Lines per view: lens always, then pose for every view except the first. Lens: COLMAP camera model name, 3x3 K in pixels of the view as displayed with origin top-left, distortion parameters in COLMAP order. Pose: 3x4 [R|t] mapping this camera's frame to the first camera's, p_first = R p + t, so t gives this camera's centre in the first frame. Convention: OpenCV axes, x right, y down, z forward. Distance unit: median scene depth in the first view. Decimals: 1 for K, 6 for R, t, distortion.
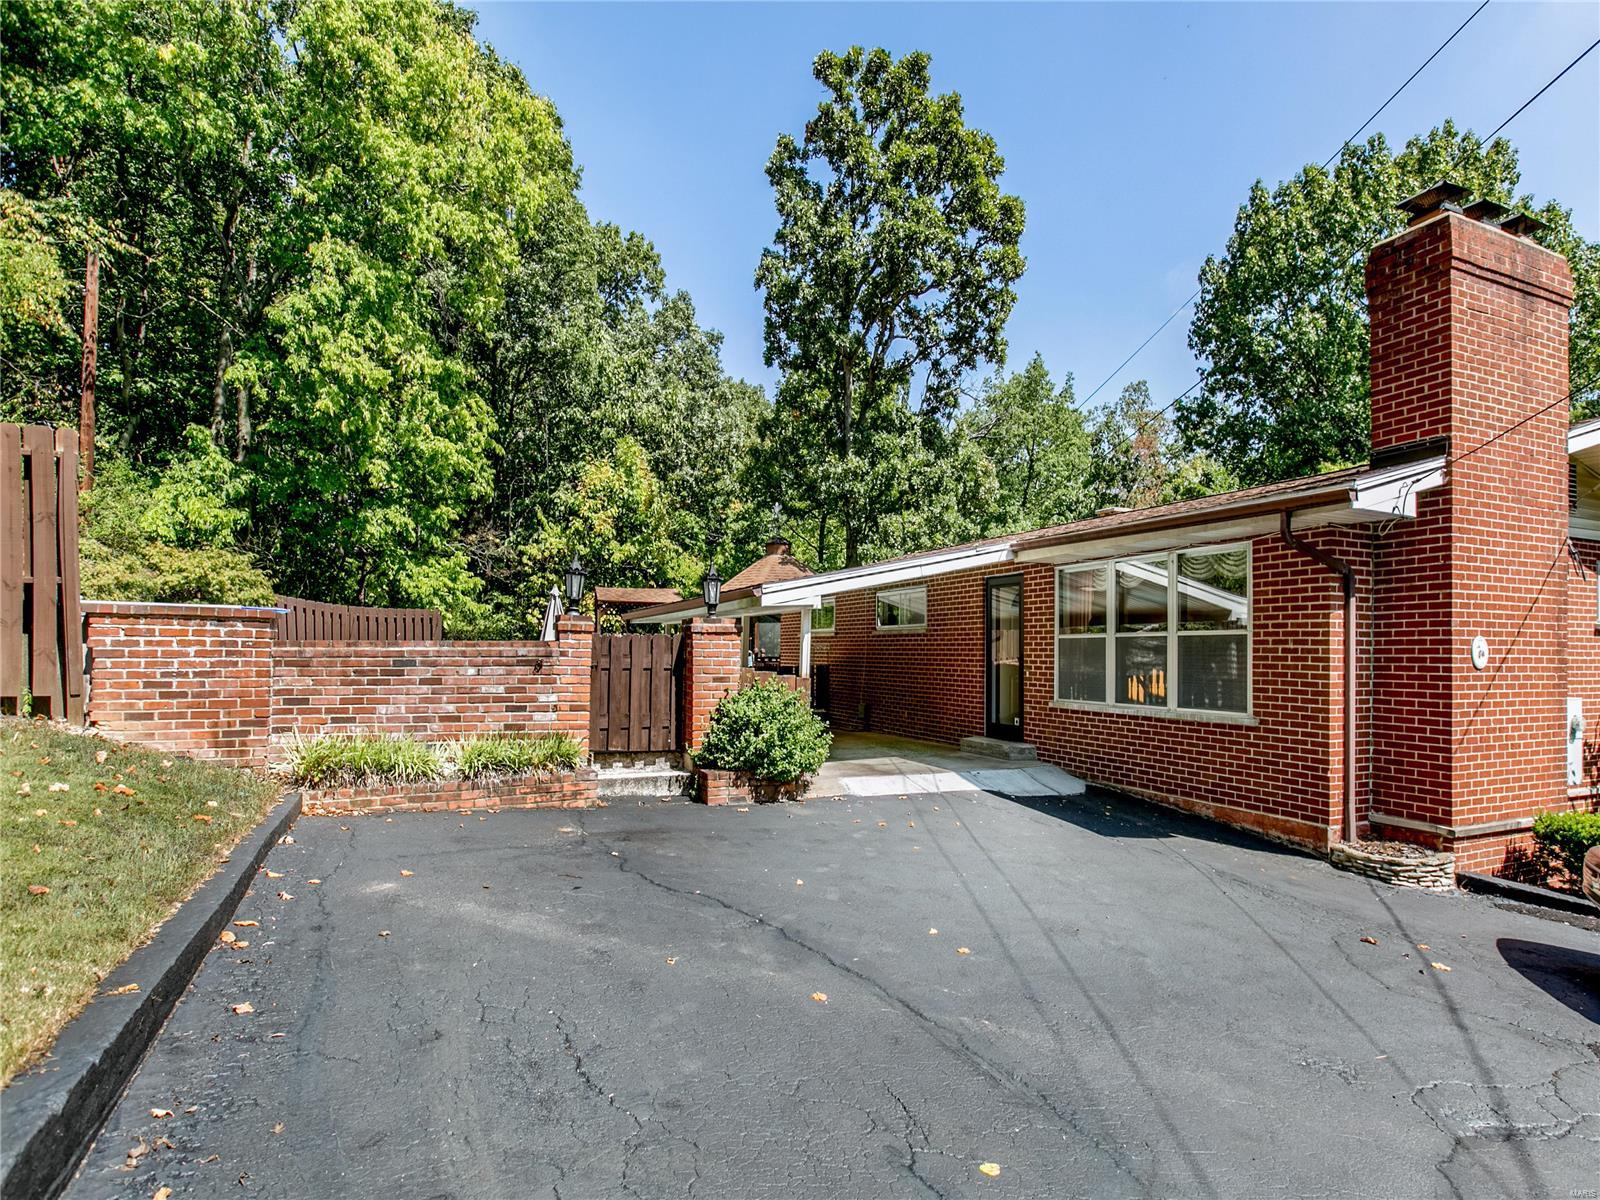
lens RADIAL K [[841.6, 0, 800.0], [0, 841.6, 645.5], [0, 0, 1]] dist [-0.001943, -0.000617]
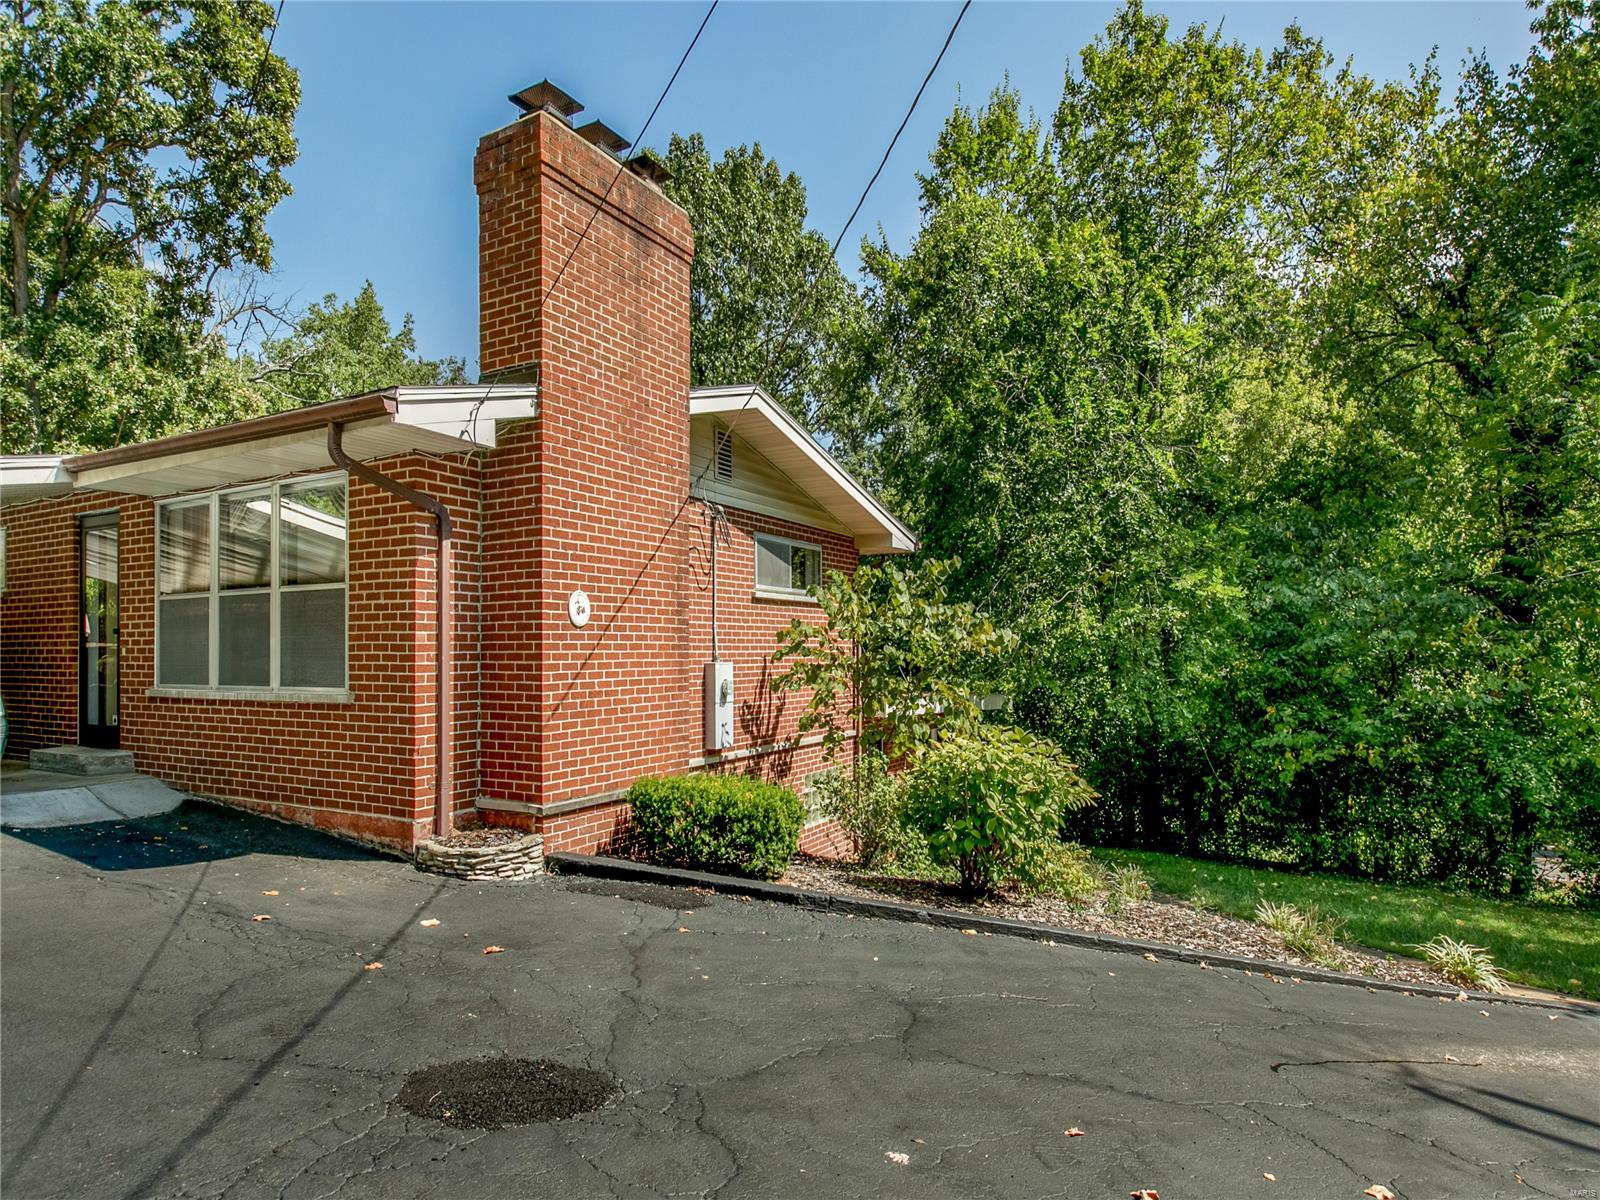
lens RADIAL K [[936.6, 0, 798.4], [0, 936.6, 640.9], [0, 0, 1]] dist [-0.002602, -0.000772]
pose [[0.798274, -0.008702, 0.602231, 0.367610], [0.008429, 0.999959, 0.003277, 0.039710], [-0.602235, 0.002460, 0.798315, 0.046775]]
